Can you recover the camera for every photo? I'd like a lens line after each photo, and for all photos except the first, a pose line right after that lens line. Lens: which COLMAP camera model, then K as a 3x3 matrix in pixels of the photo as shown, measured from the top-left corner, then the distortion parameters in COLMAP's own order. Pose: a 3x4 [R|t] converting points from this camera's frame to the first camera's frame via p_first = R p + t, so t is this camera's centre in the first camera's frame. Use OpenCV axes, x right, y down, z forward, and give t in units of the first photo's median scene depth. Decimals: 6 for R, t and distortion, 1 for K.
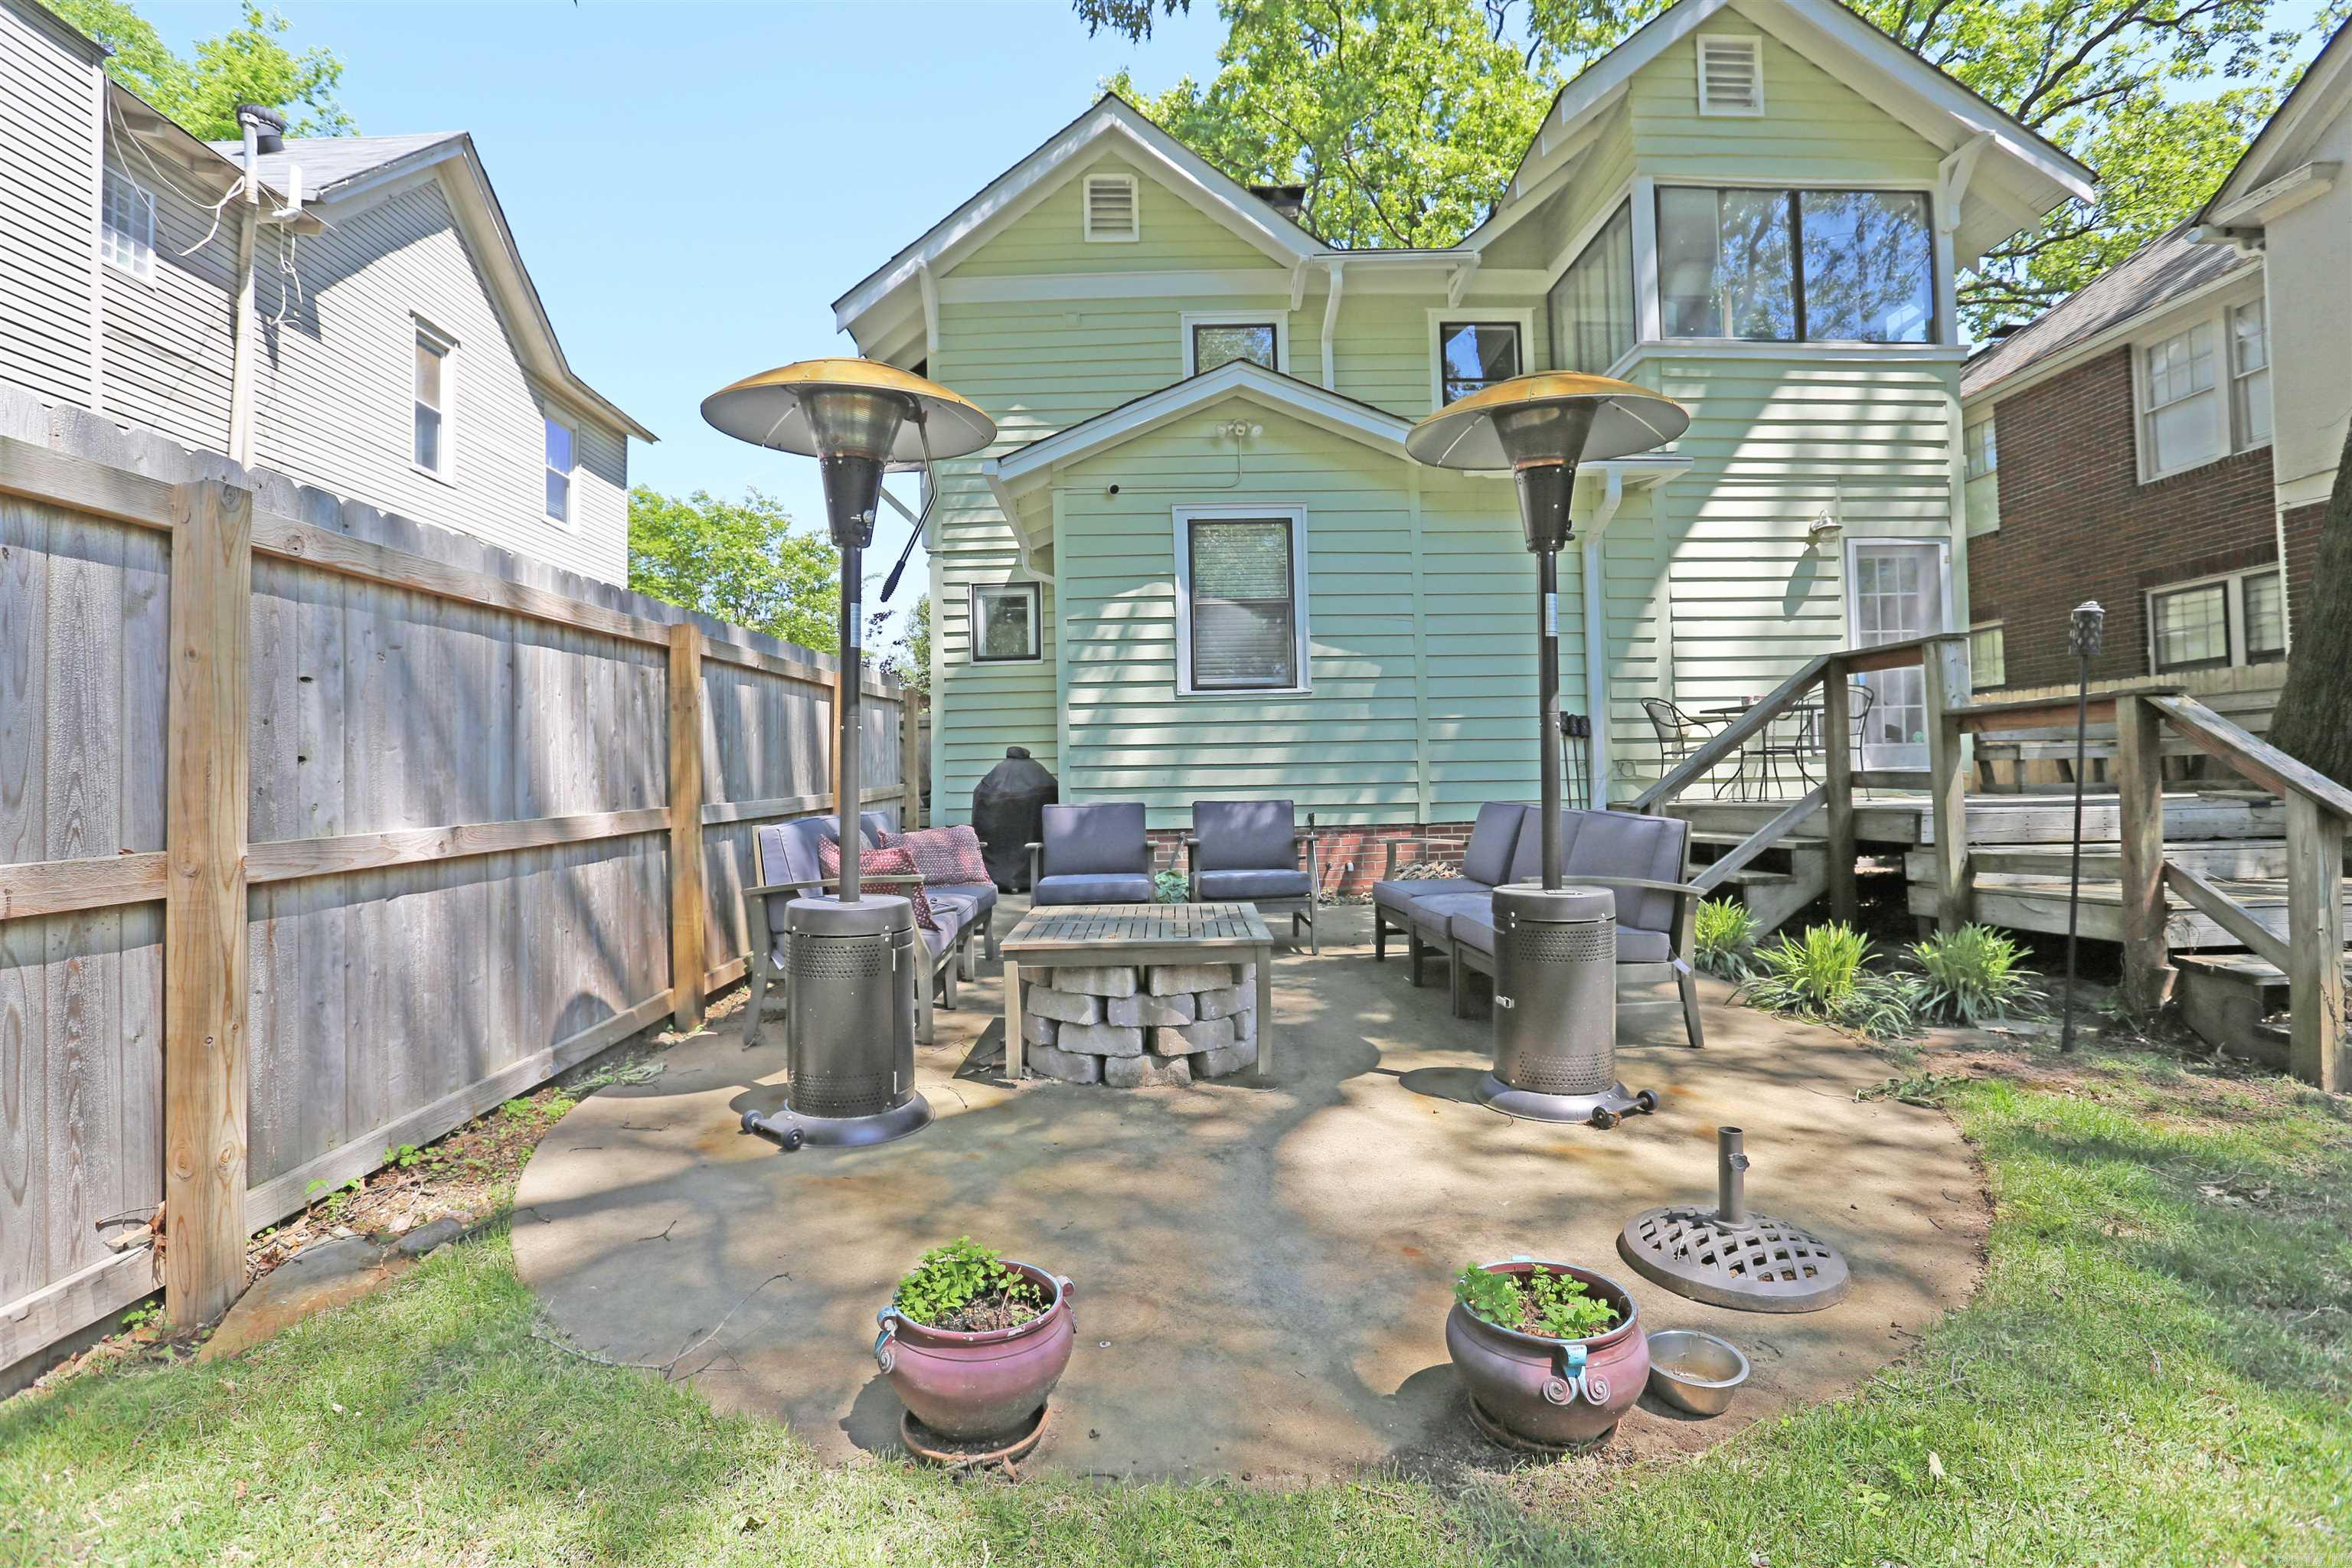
lens RADIAL K [[1067.6, 0, 1175.8], [0, 1067.6, 766.7], [0, 0, 1]] dist [-0.059294, 0.023173]
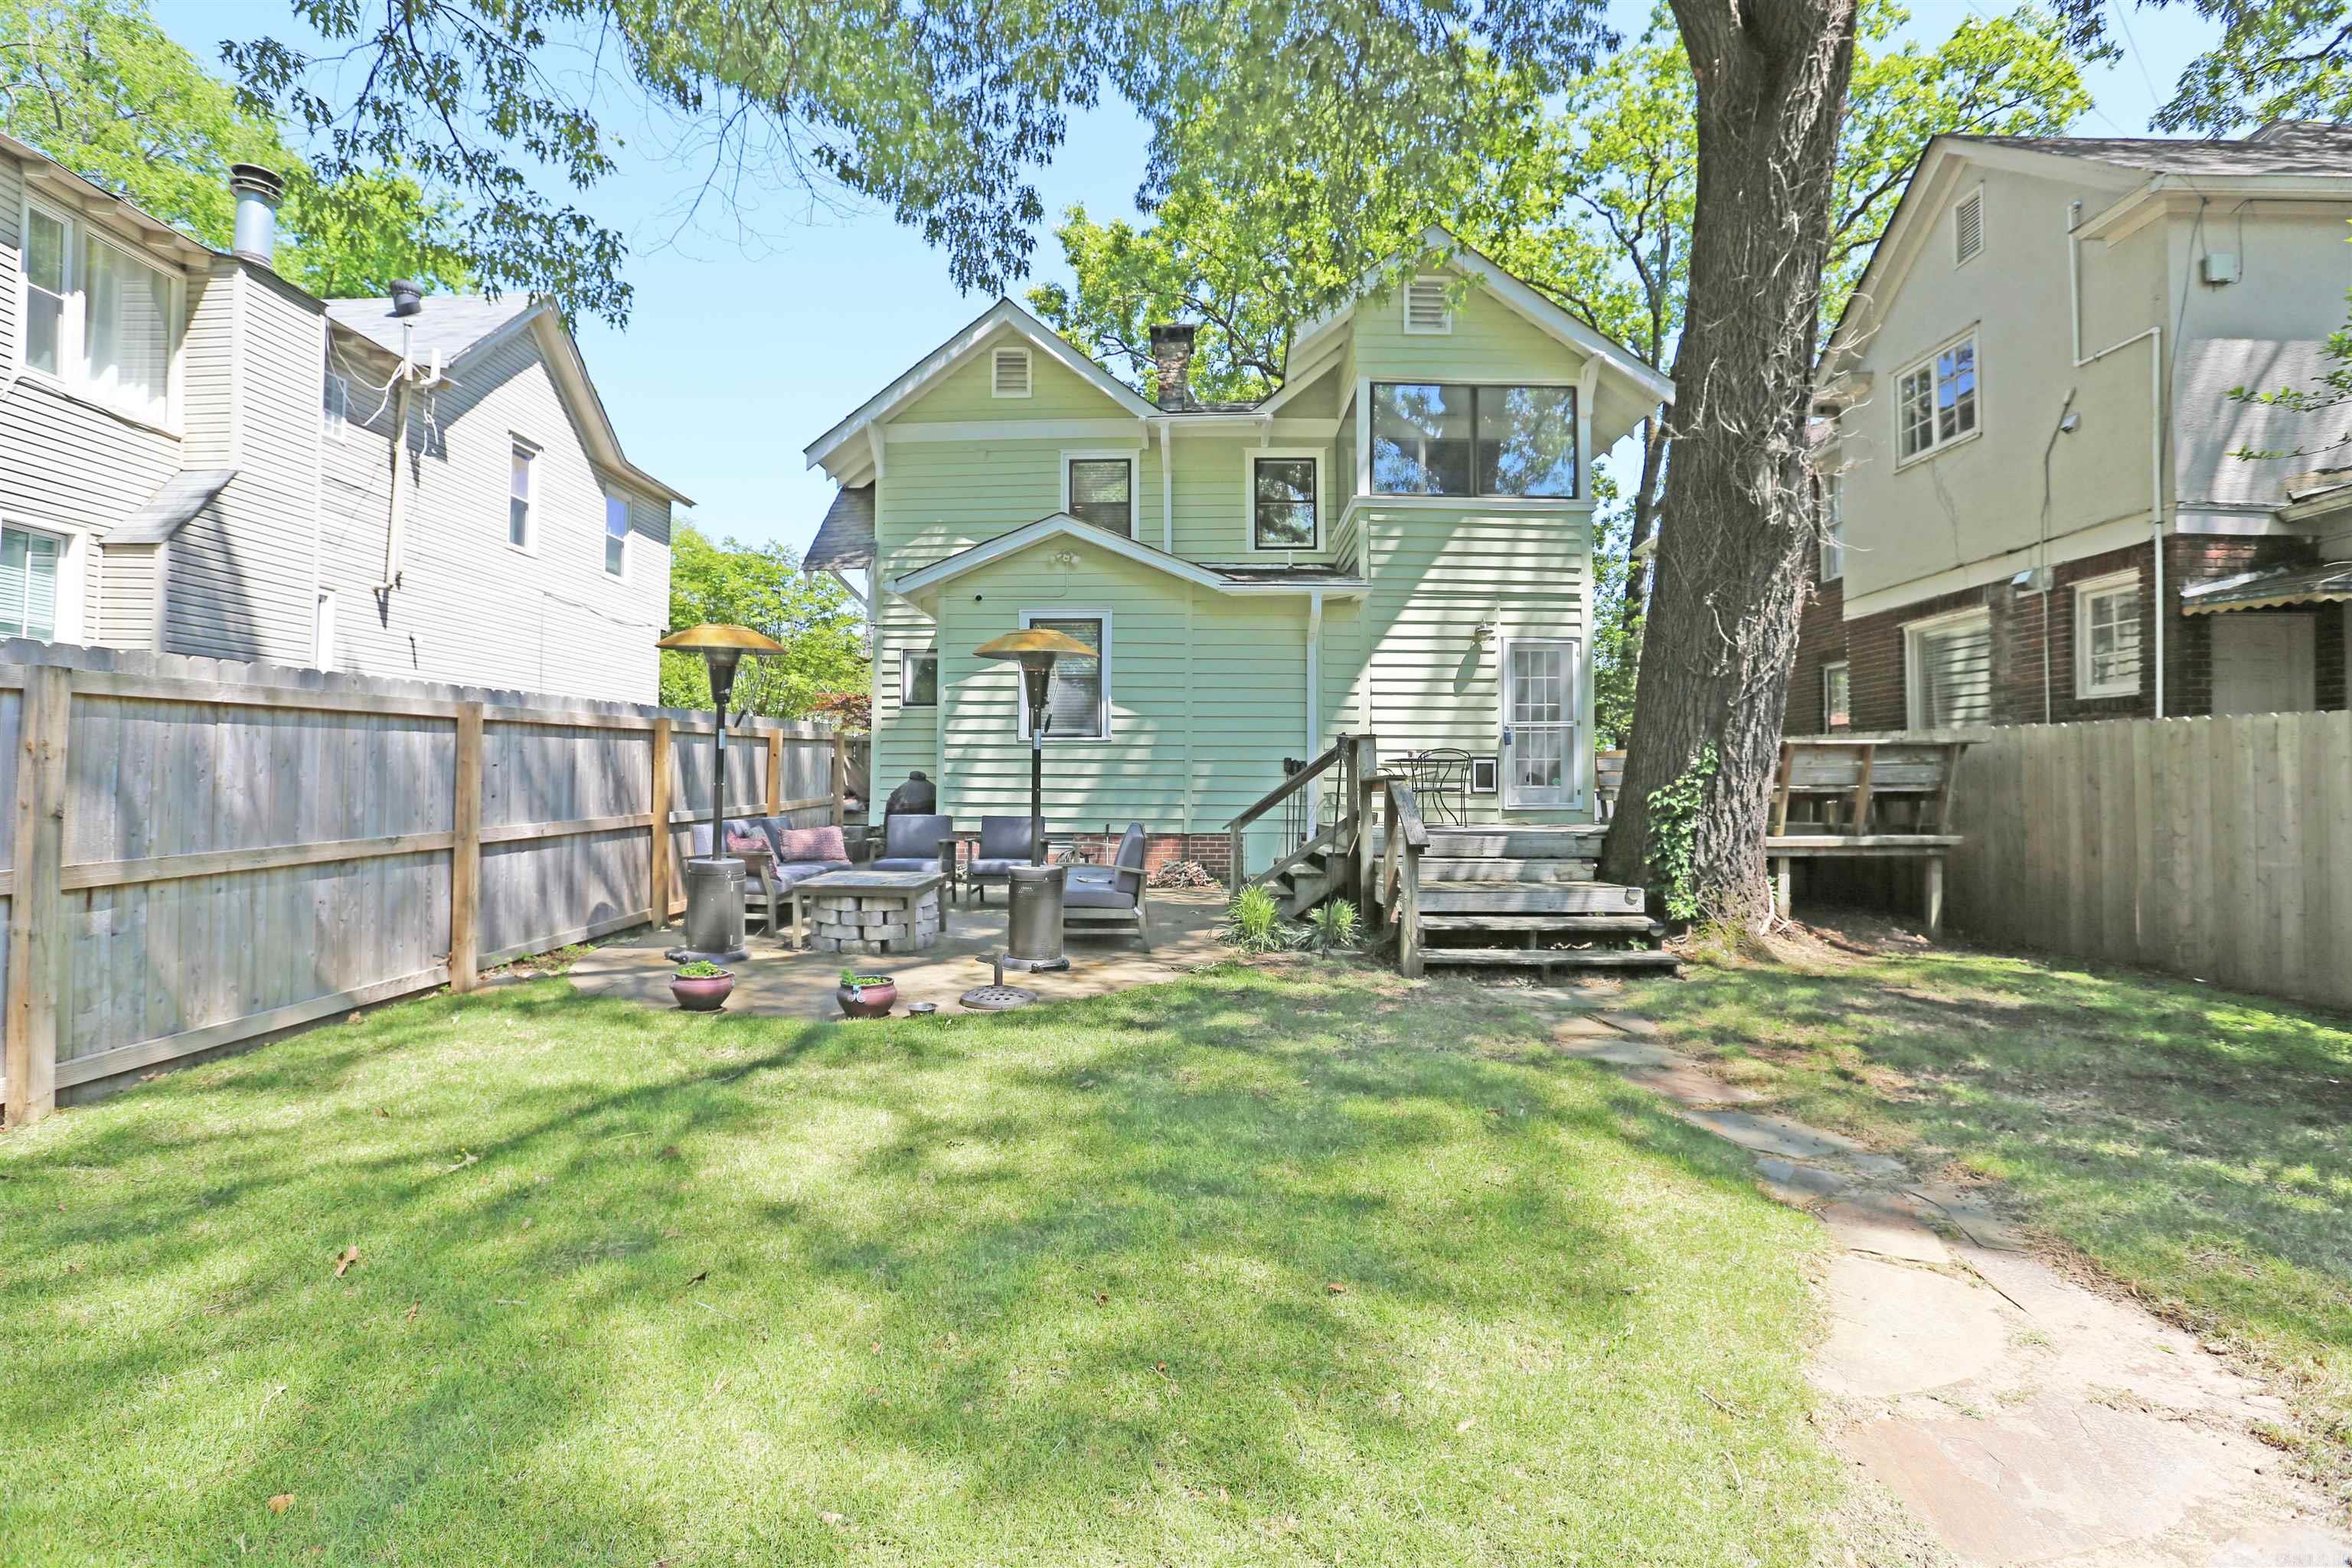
lens RADIAL K [[1067.6, 0, 1175.8], [0, 1067.6, 766.7], [0, 0, 1]] dist [-0.059294, 0.023173]
pose [[0.998586, 0.026853, -0.045886, 0.281236], [-0.026890, 0.999638, -0.000196, -0.035924], [0.045864, 0.001429, 0.998947, -0.438854]]
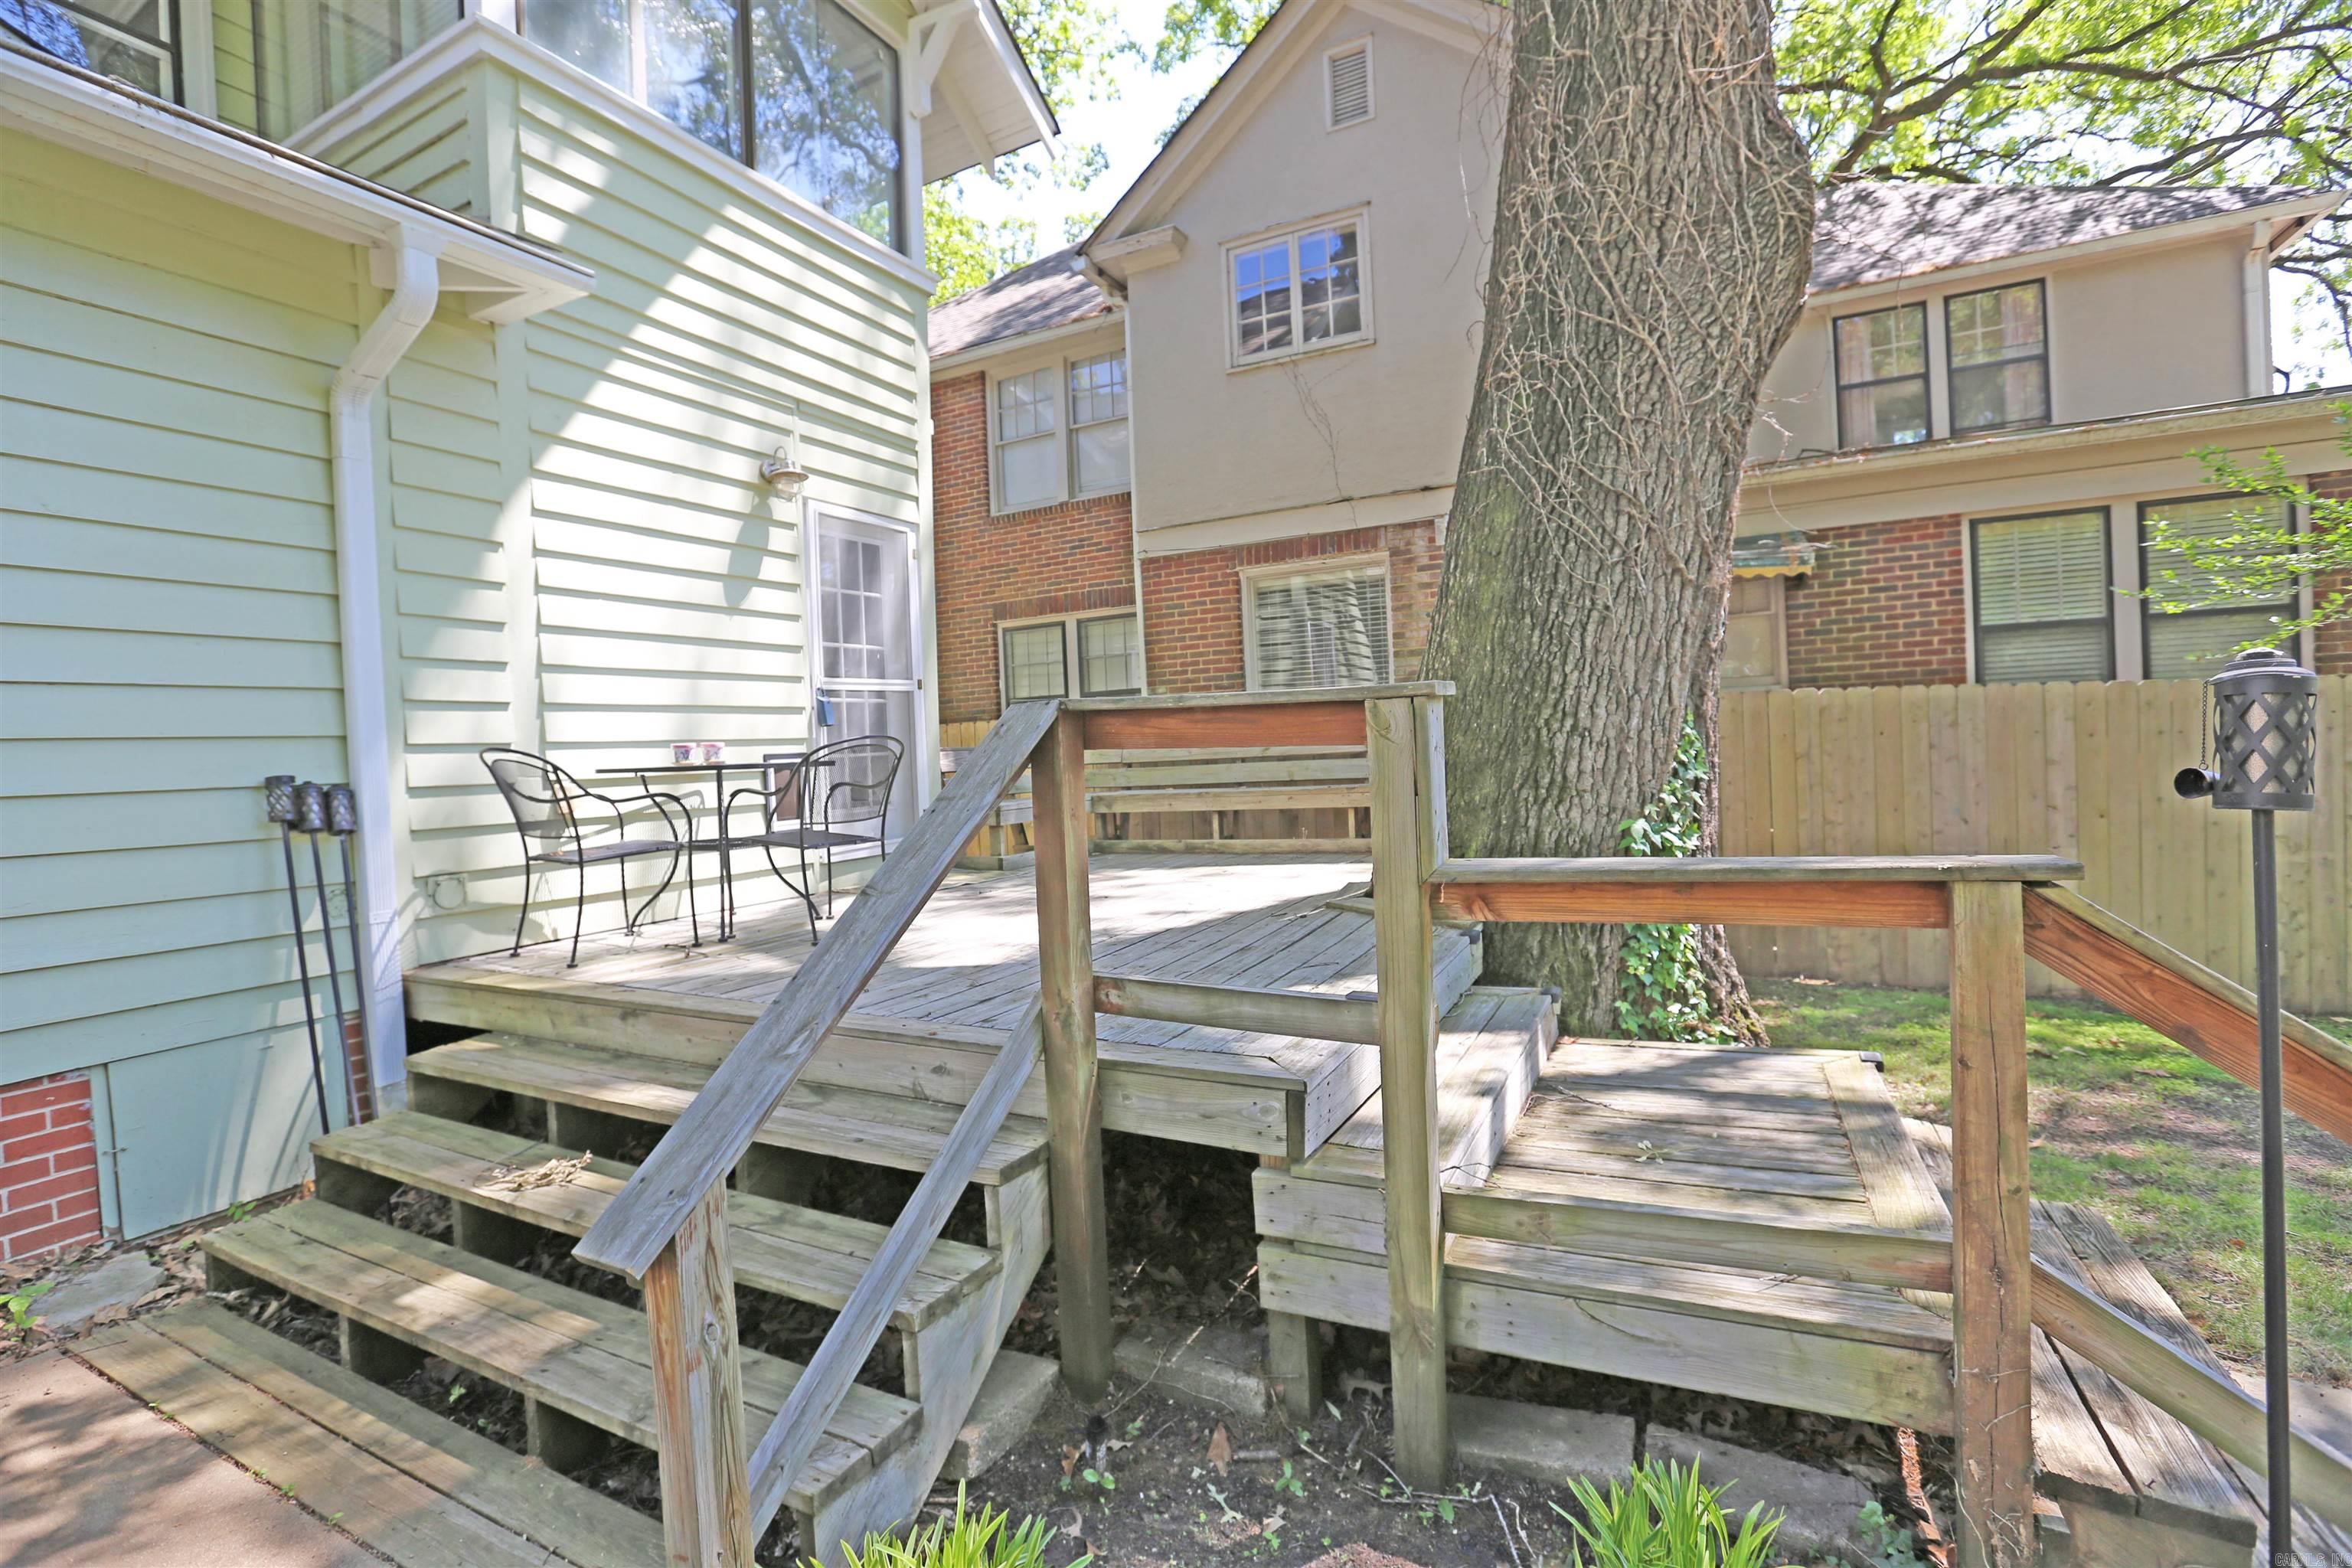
lens RADIAL K [[1067.6, 0, 1175.8], [0, 1067.6, 766.7], [0, 0, 1]] dist [-0.059294, 0.023173]
pose [[0.489309, -0.013444, 0.872007, 0.179241], [0.012366, 0.999888, 0.008477, -0.054731], [-0.872023, 0.006636, 0.489421, 0.485240]]
